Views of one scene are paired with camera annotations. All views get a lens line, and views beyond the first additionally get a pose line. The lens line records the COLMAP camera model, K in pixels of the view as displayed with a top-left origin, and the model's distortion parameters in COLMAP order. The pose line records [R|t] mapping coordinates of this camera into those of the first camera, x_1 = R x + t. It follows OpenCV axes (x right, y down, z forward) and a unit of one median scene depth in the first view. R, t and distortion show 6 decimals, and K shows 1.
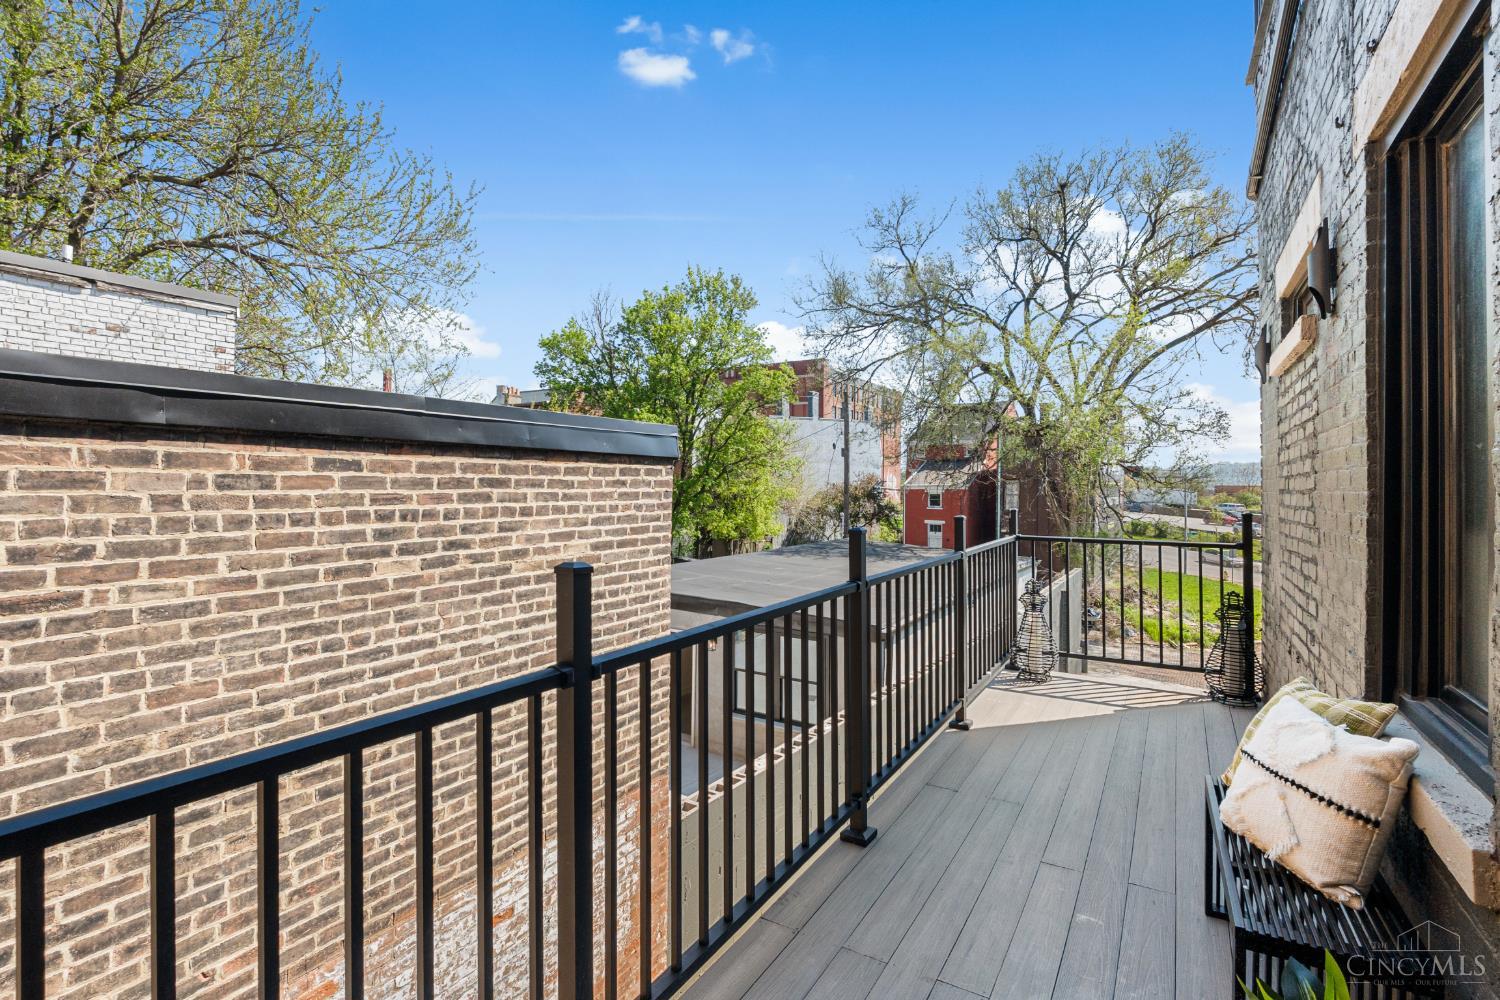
lens RADIAL K [[696.1, 0, 756.4], [0, 696.1, 487.1], [0, 0, 1]] dist [-0.008938, 0.000650]
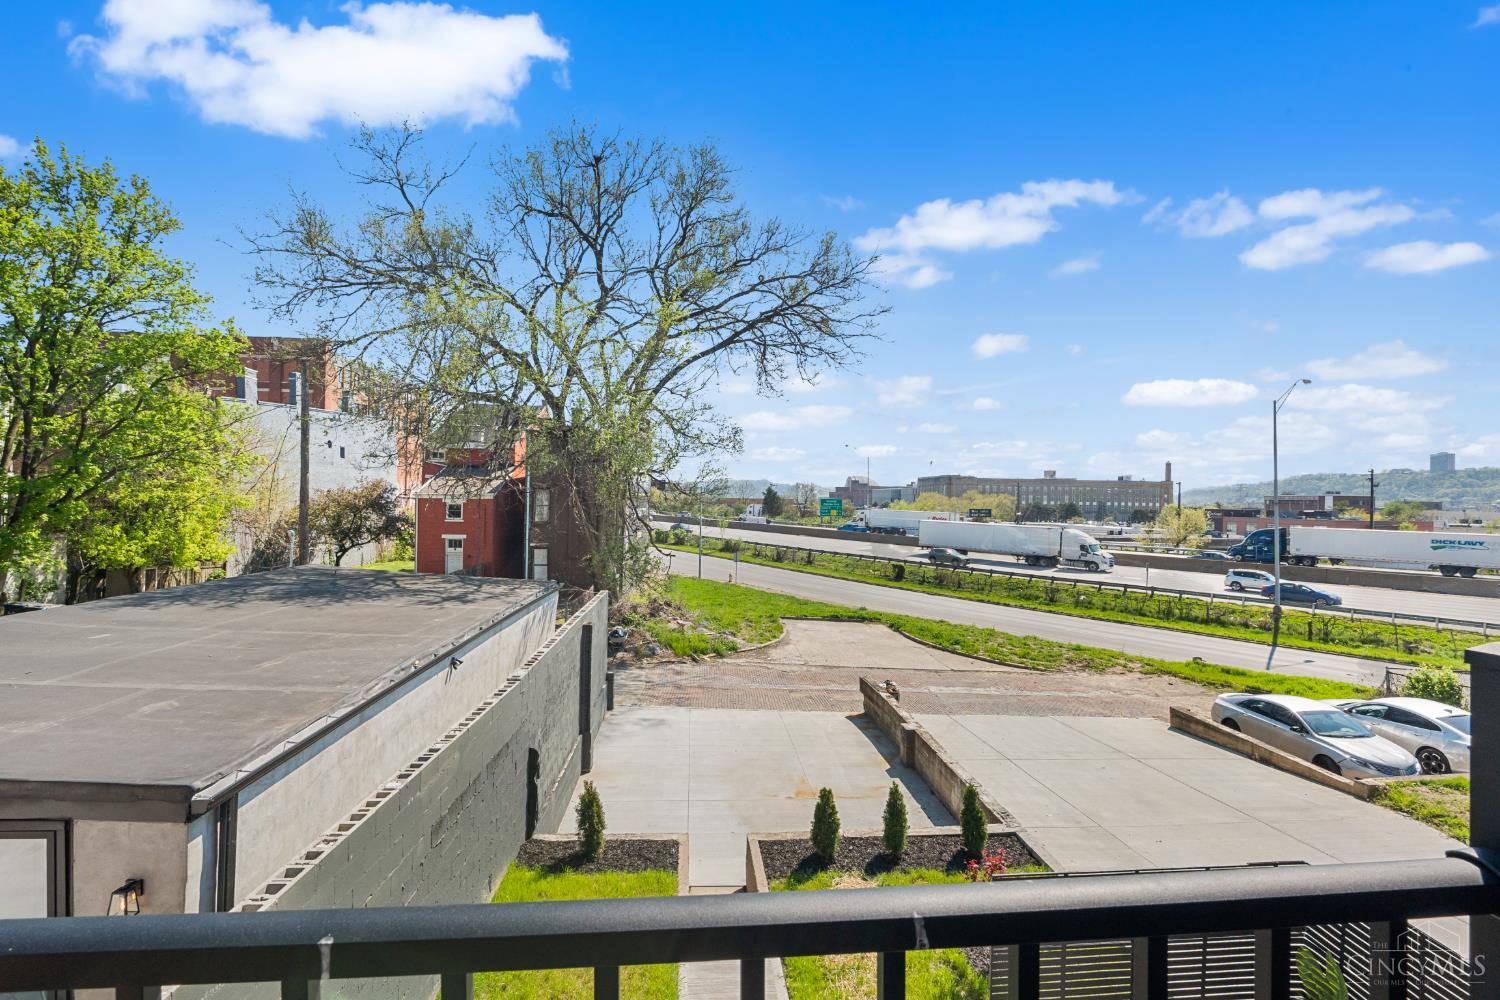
lens RADIAL K [[696.1, 0, 754.0], [0, 696.1, 492.7], [0, 0, 1]] dist [-0.008938, 0.000650]
pose [[0.801701, 0.015391, 0.597526, 0.062115], [-0.011399, 0.999880, -0.010460, 0.000439], [-0.597616, 0.001575, 0.801781, 0.134440]]
